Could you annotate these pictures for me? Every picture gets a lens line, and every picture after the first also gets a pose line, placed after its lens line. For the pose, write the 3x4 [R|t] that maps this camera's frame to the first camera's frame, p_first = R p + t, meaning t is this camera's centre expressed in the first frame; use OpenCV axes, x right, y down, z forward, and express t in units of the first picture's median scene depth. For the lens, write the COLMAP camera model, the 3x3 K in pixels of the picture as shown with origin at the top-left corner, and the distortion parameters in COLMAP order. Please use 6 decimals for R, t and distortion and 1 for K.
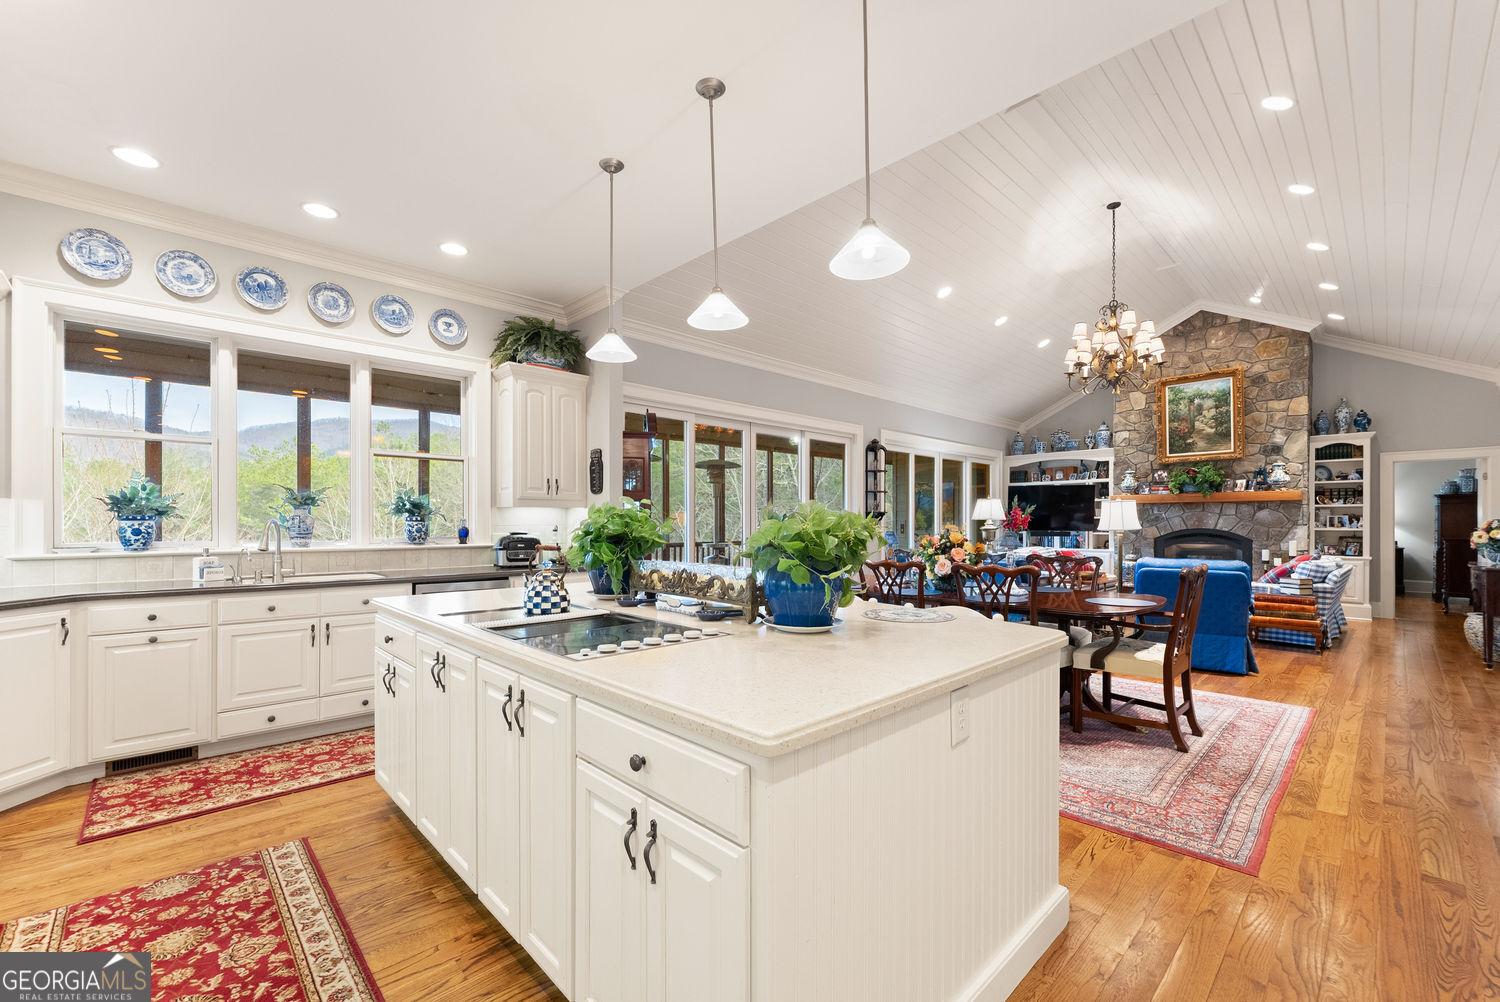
lens RADIAL K [[618.4, 0, 753.1], [0, 618.4, 514.7], [0, 0, 1]] dist [-0.009914, 0.001761]
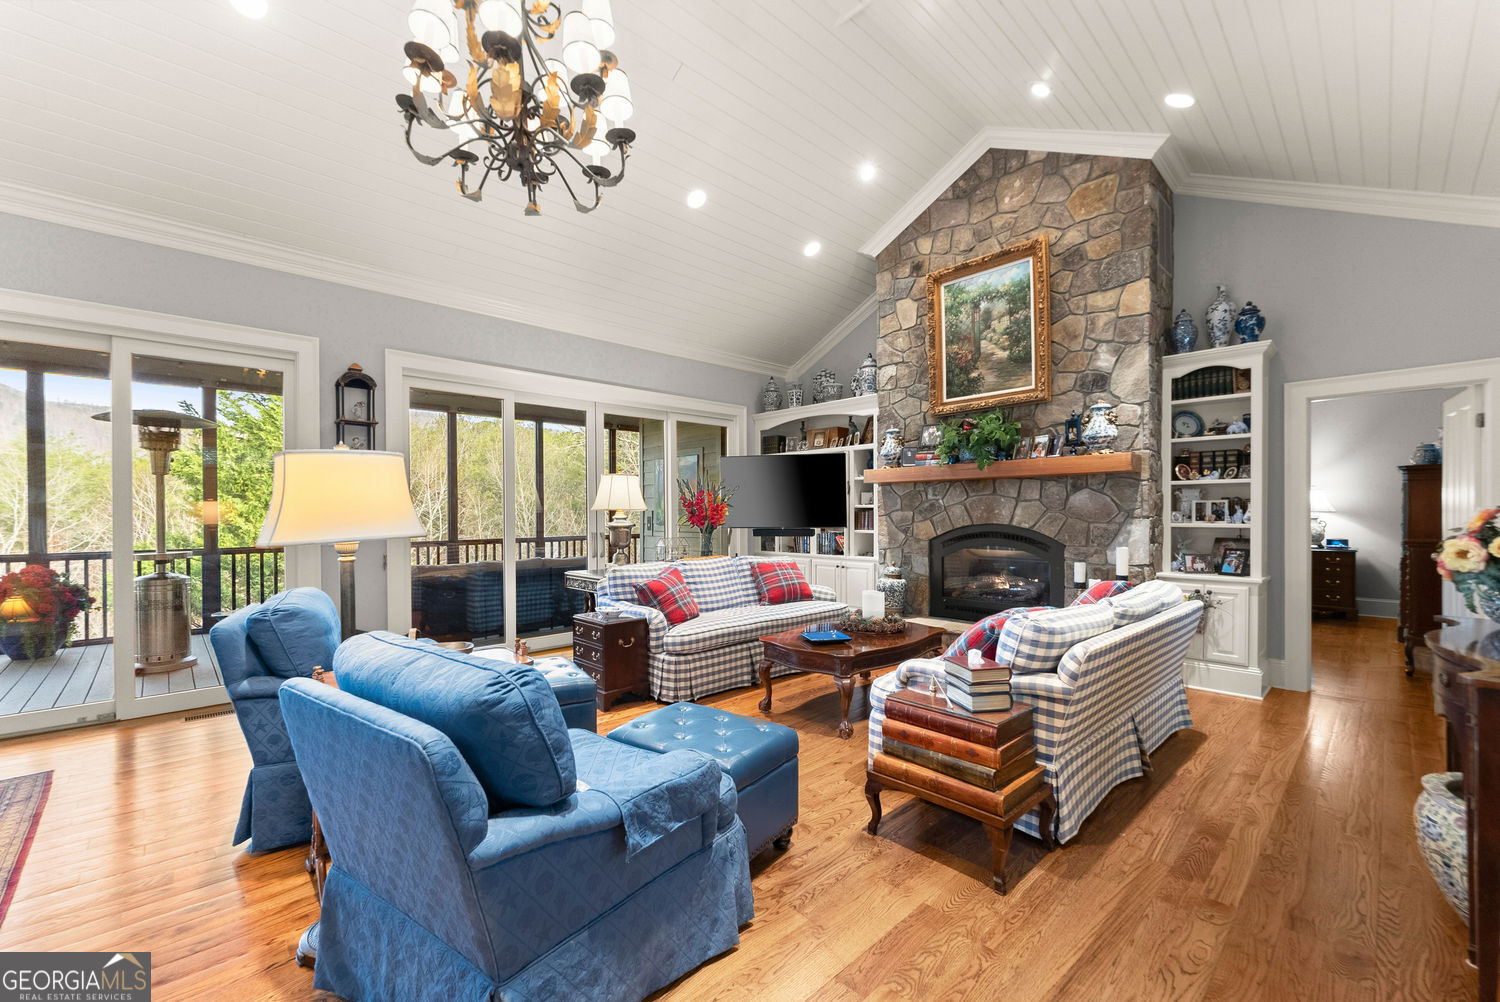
lens RADIAL K [[618.4, 0, 743.1], [0, 618.4, 511.3], [0, 0, 1]] dist [-0.009914, 0.001761]
pose [[0.999974, -0.004855, -0.005354, 0.532518], [0.004914, 0.999927, 0.011046, 0.003171], [0.005300, -0.011072, 0.999925, 0.443083]]
